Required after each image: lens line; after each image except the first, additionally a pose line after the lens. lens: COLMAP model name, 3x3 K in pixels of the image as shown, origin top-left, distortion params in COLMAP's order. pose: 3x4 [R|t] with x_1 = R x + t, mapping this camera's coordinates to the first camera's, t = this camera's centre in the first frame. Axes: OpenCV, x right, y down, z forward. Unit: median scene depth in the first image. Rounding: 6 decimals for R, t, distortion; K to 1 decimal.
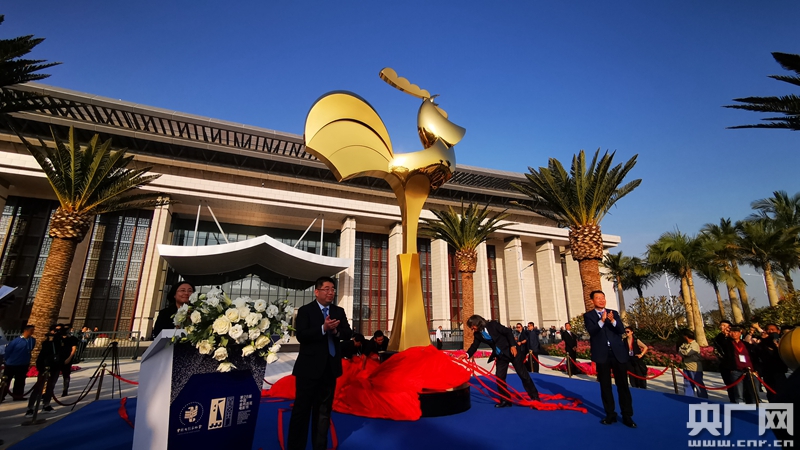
lens RADIAL K [[366.2, 0, 400.0], [0, 366.2, 225.0], [0, 0, 1]] dist [0.000798, 0.000357]
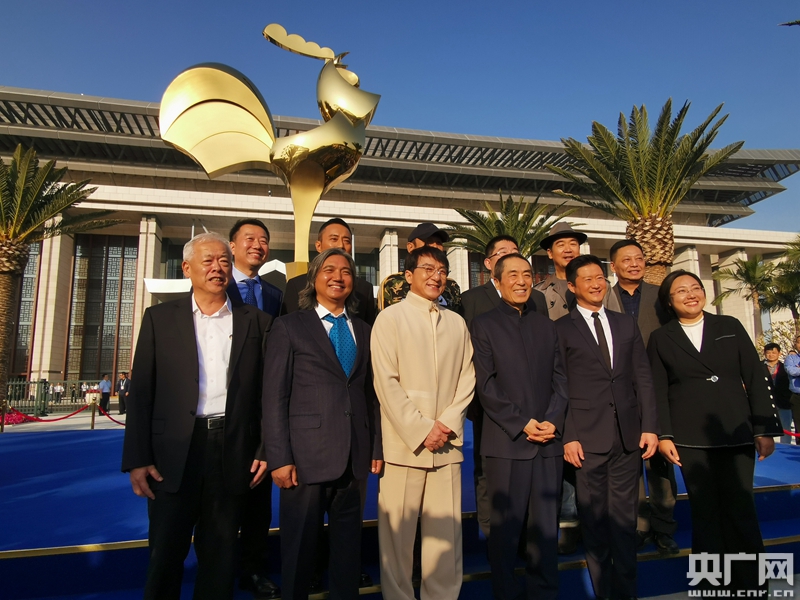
lens RADIAL K [[513.4, 0, 400.0], [0, 513.4, 300.0], [0, 0, 1]] dist [0.001006, -0.001172]
pose [[0.986954, -0.040530, -0.155816, 0.123183], [0.058417, 0.991991, 0.111984, 0.013712], [0.150030, -0.119626, 0.981418, -0.028191]]
